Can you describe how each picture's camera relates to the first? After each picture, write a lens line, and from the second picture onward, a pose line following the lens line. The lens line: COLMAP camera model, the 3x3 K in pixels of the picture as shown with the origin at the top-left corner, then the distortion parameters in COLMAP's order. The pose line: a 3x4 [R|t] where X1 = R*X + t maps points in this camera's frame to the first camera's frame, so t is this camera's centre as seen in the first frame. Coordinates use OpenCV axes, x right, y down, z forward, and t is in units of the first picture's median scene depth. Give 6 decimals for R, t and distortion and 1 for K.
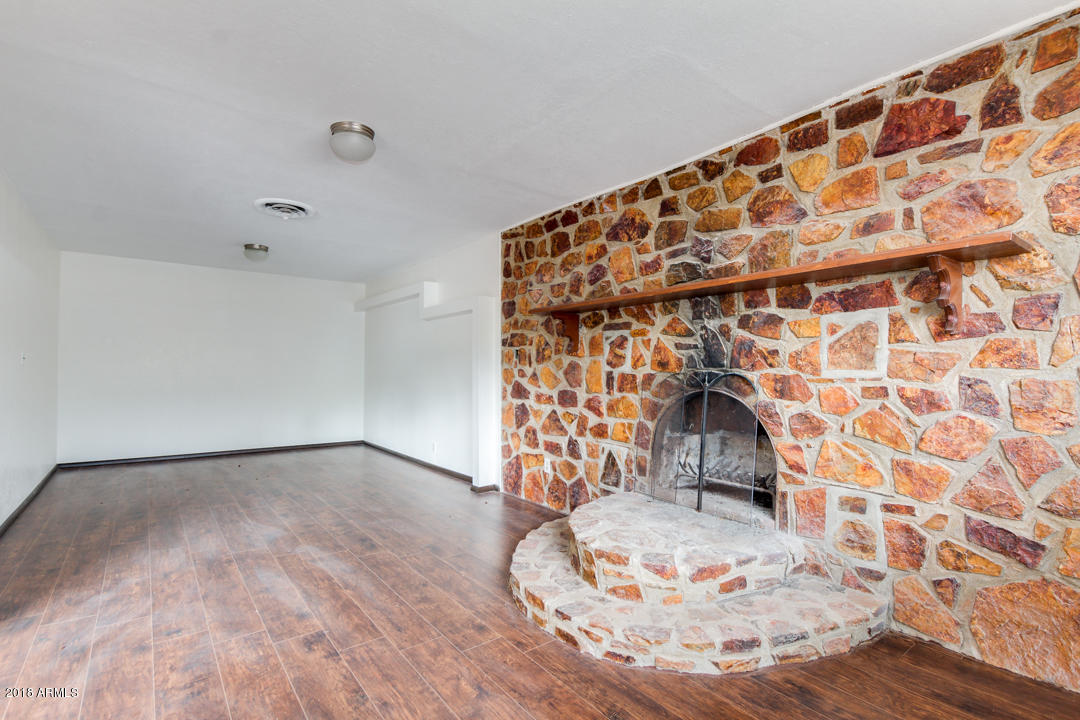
lens RADIAL K [[512.1, 0, 533.7], [0, 512.1, 364.1], [0, 0, 1]] dist [0.012173, -0.004446]
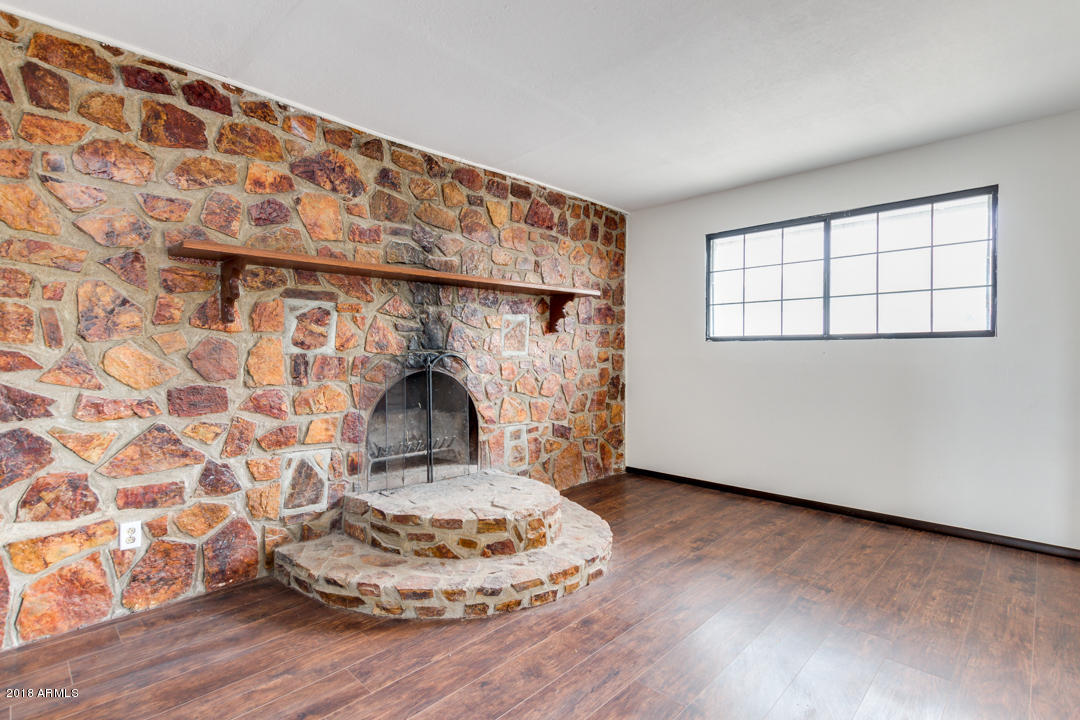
lens RADIAL K [[512.1, 0, 534.5], [0, 512.1, 365.8], [0, 0, 1]] dist [0.012173, -0.004446]
pose [[-0.138514, -0.029541, 0.989920, -0.660540], [-0.008677, 0.999553, 0.028615, 0.007170], [-0.990322, -0.004626, -0.138709, 0.796443]]
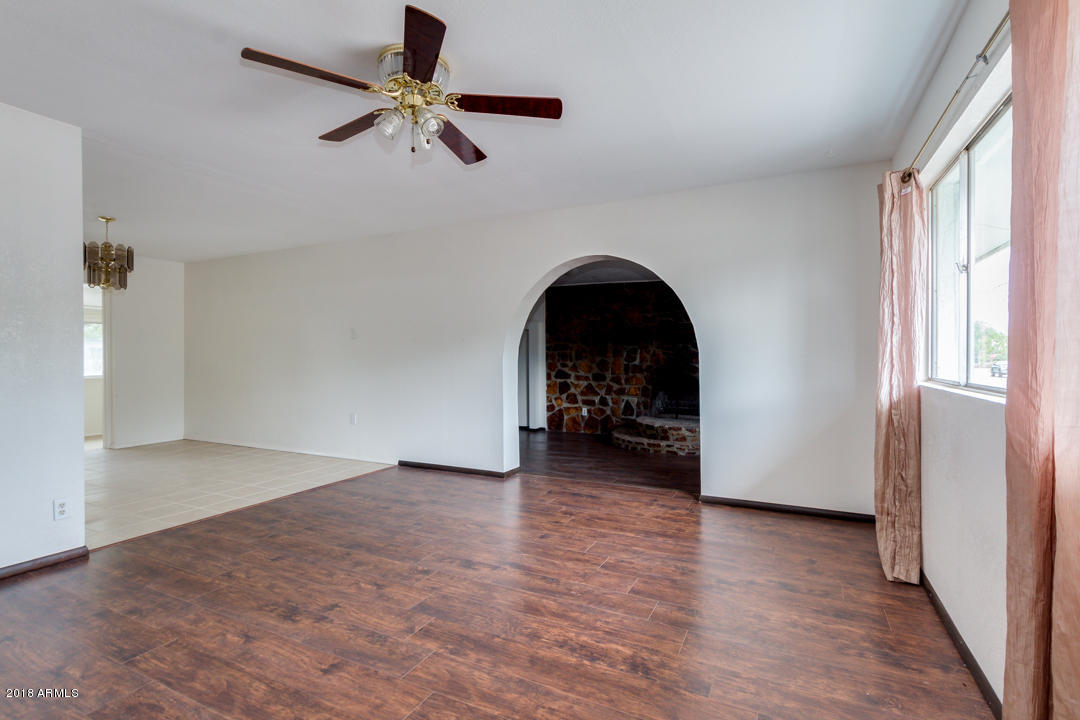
lens RADIAL K [[512.1, 0, 532.5], [0, 512.1, 356.4], [0, 0, 1]] dist [0.012173, -0.004446]
pose [[0.903033, -0.004303, 0.429550, -1.207995], [0.001100, 0.999970, 0.007705, -0.037632], [-0.429570, -0.006486, 0.903010, -0.844137]]
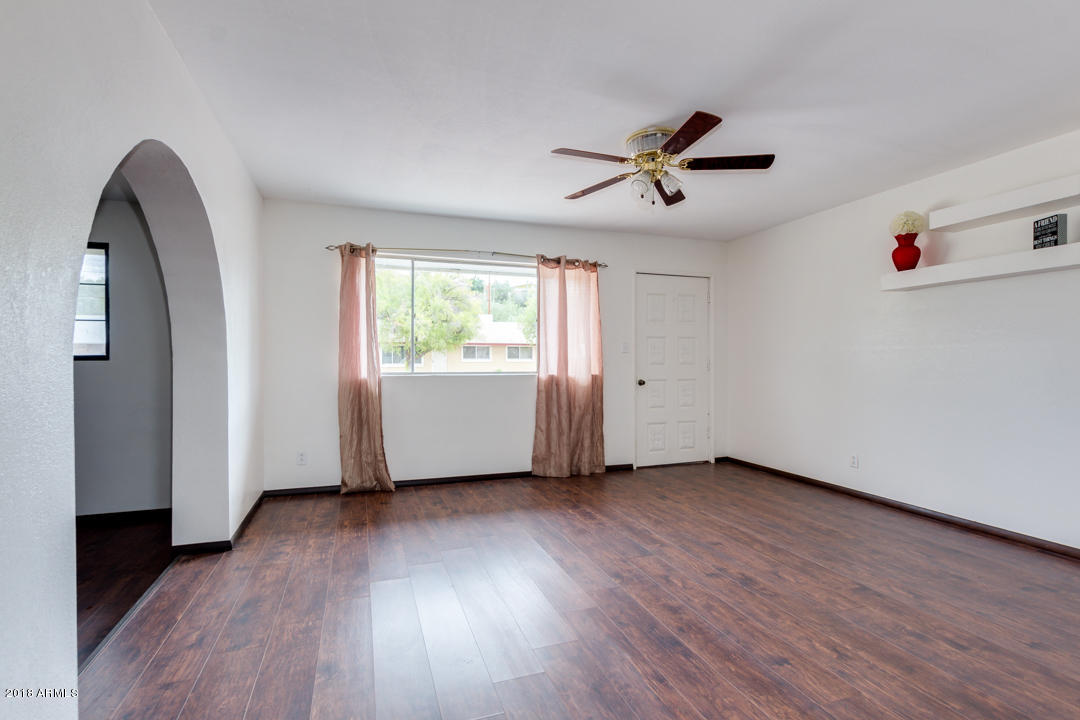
lens RADIAL K [[512.1, 0, 536.9], [0, 512.1, 362.0], [0, 0, 1]] dist [0.012173, -0.004446]
pose [[-0.950983, -0.004880, 0.309204, -1.145010], [-0.005852, 0.999980, -0.002217, -0.024879], [-0.309187, -0.003917, -0.950993, 0.686508]]
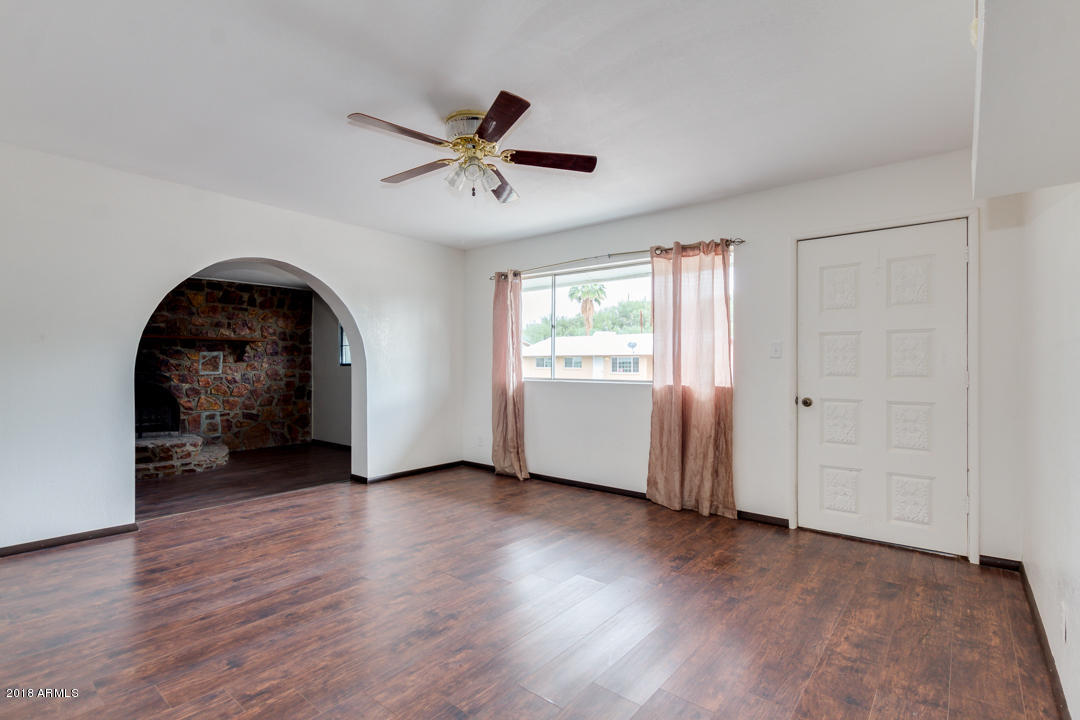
lens RADIAL K [[512.1, 0, 540.3], [0, 512.1, 363.0], [0, 0, 1]] dist [0.012173, -0.004446]
pose [[-0.230194, 0.000810, 0.973144, -1.847990], [-0.013871, 0.999895, -0.004113, -0.035767], [-0.973046, -0.014445, -0.230159, -0.111647]]
